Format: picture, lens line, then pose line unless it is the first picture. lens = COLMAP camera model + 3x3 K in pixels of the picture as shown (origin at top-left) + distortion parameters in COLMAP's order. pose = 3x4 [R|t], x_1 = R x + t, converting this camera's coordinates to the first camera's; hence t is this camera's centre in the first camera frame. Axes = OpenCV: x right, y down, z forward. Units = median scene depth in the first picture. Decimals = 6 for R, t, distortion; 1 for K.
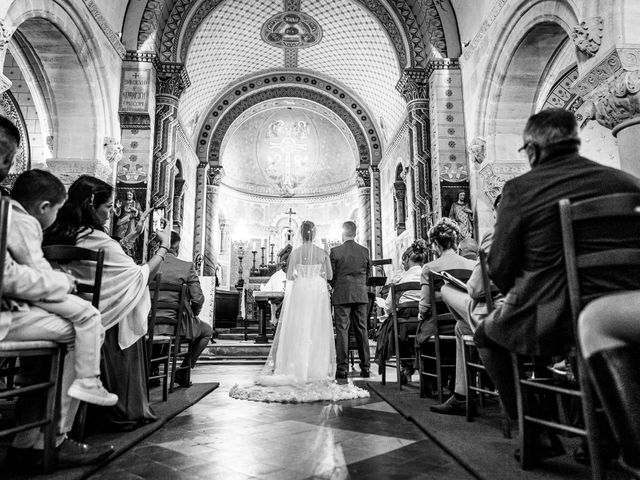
lens RADIAL K [[478.0, 0, 328.0], [0, 478.0, 240.8], [0, 0, 1]] dist [0.003688, 0.000345]
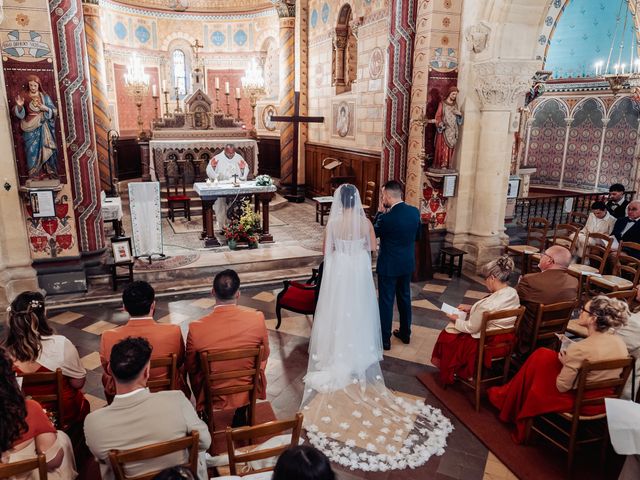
lens RADIAL K [[483.1, 0, 320.0], [0, 483.1, 240.0], [0, 0, 1]] dist [0.001557, -0.000869]
pose [[0.961564, -0.049832, 0.270023, -0.120026], [-0.068566, 0.908664, 0.411859, -0.115593], [-0.265884, -0.414543, 0.870322, 0.106367]]
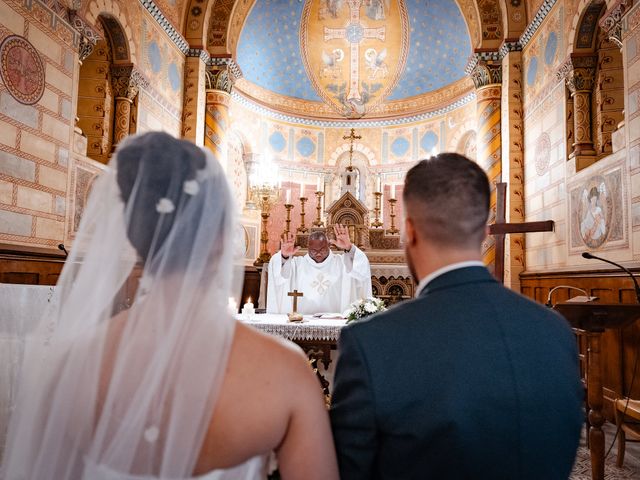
lens RADIAL K [[483.1, 0, 320.0], [0, 483.1, 240.0], [0, 0, 1]] dist [0.001557, -0.000869]
pose [[0.981160, 0.015808, -0.192549, -0.003441], [0.002868, 0.995346, 0.096327, 0.008504], [0.193175, -0.095064, 0.976548, 0.438347]]
